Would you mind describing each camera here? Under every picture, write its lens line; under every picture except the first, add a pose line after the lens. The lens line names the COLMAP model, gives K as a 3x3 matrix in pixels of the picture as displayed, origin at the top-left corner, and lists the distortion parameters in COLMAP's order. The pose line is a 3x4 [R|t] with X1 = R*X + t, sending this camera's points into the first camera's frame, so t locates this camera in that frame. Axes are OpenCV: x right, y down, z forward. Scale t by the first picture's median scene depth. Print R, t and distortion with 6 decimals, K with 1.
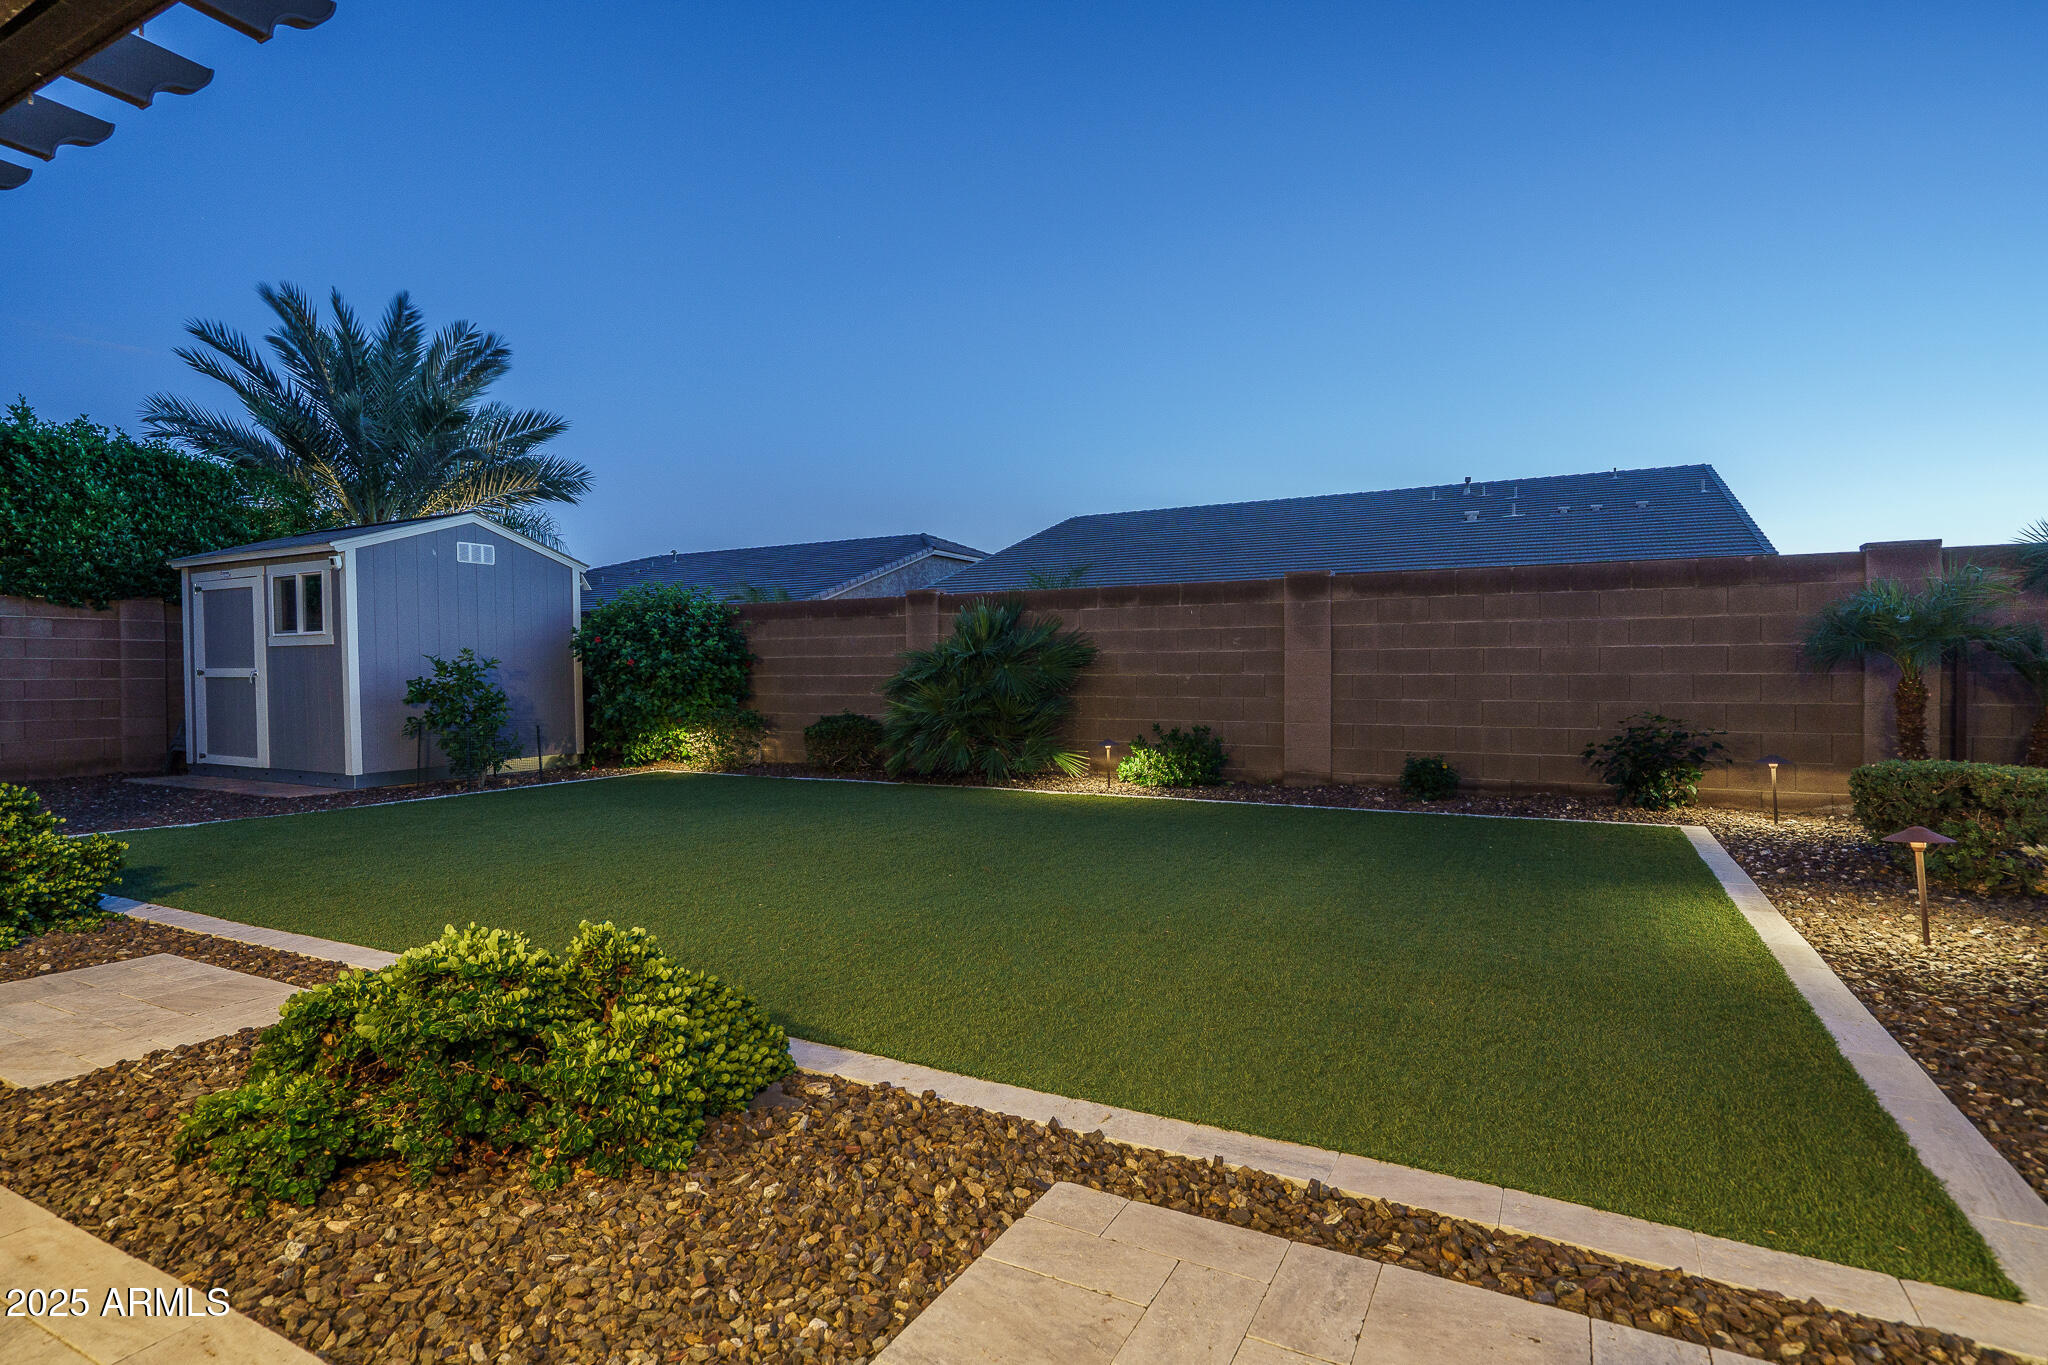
lens RADIAL K [[1021.7, 0, 1020.5], [0, 1021.7, 696.6], [0, 0, 1]] dist [-0.001838, -0.000907]
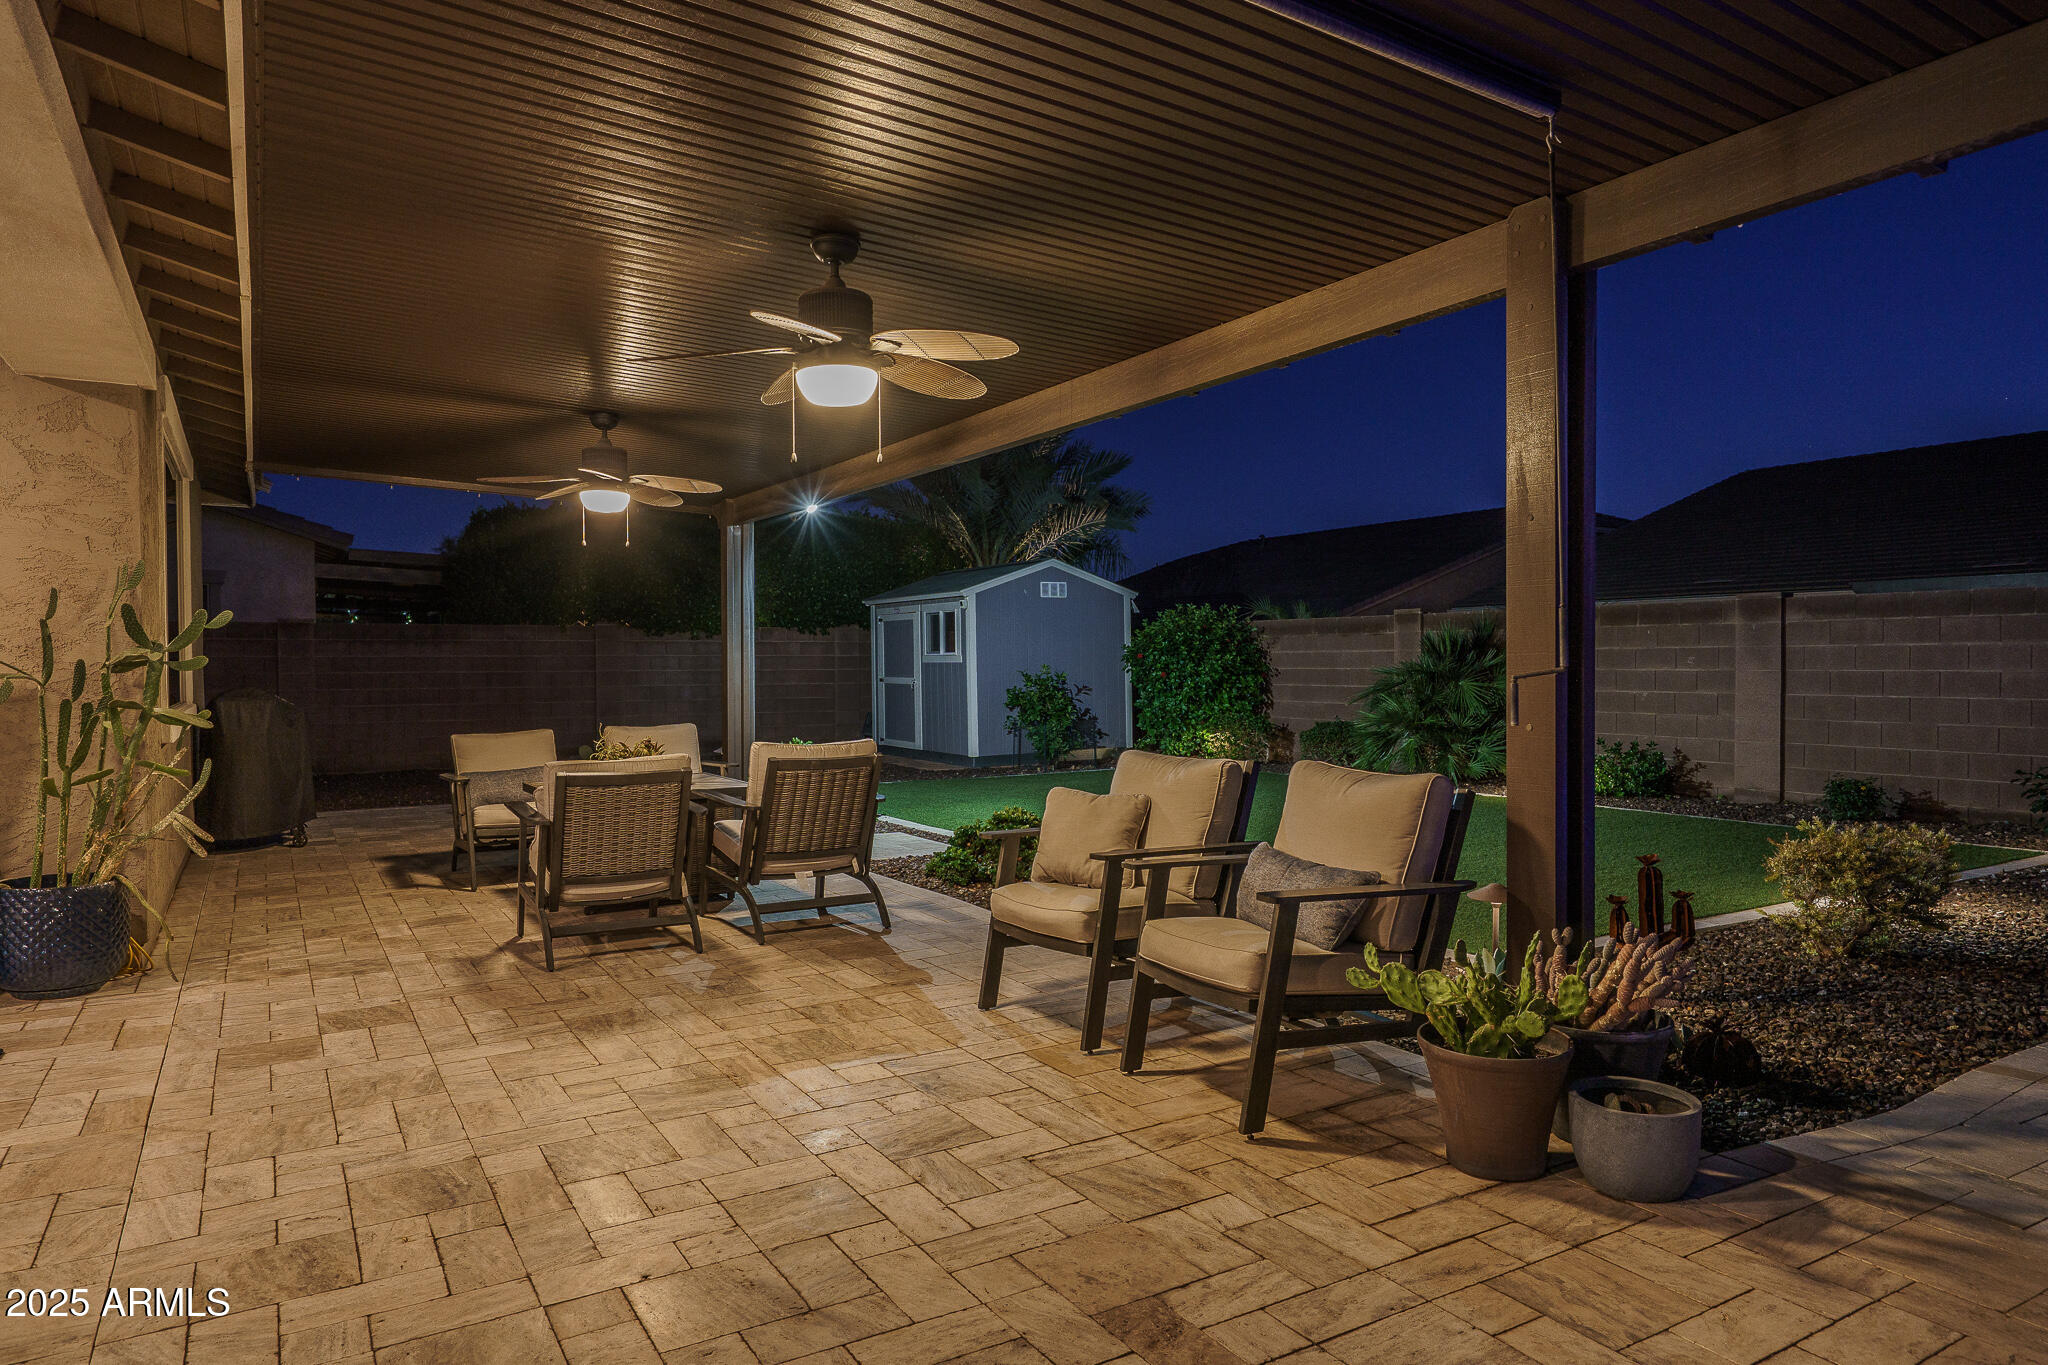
lens RADIAL K [[1271.9, 0, 1011.4], [0, 1271.9, 689.9], [0, 0, 1]] dist [0.006296, -0.000300]
pose [[0.854791, 0.011306, -0.518849, 0.285663], [-0.010251, 0.999935, 0.004902, -0.022886], [0.518871, 0.001128, 0.854852, -0.448363]]
